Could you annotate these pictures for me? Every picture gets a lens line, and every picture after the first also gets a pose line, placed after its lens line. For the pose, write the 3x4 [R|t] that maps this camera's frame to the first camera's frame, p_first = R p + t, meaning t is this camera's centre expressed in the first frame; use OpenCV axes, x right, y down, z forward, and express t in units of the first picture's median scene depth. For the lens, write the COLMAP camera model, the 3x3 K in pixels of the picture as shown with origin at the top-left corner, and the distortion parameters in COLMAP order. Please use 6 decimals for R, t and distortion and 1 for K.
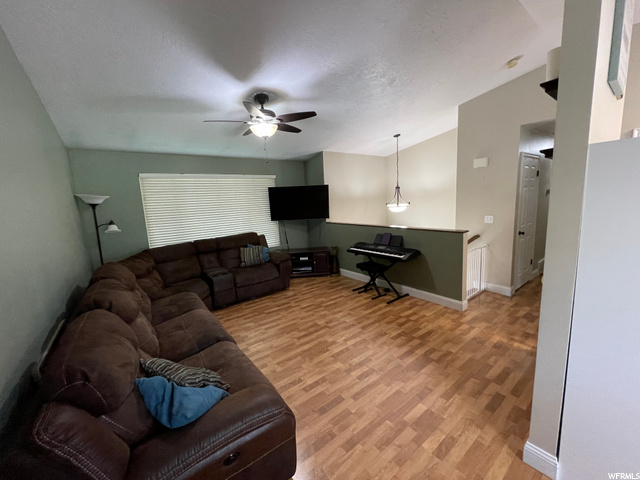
lens RADIAL K [[257.2, 0, 319.6], [0, 257.2, 238.2], [0, 0, 1]] dist [-0.001120, 0.000213]
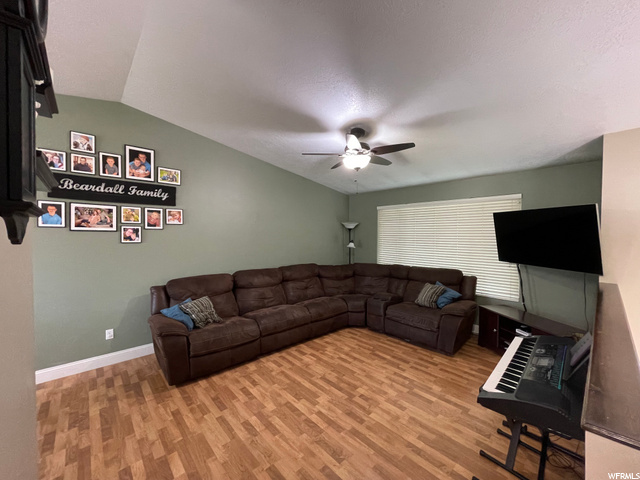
lens RADIAL K [[257.2, 0, 319.6], [0, 257.2, 237.4], [0, 0, 1]] dist [-0.001120, 0.000213]
pose [[0.090168, 0.069705, -0.993484, 0.686043], [-0.156690, 0.986117, 0.054968, -0.139651], [0.983523, 0.150713, 0.099838, 0.690086]]
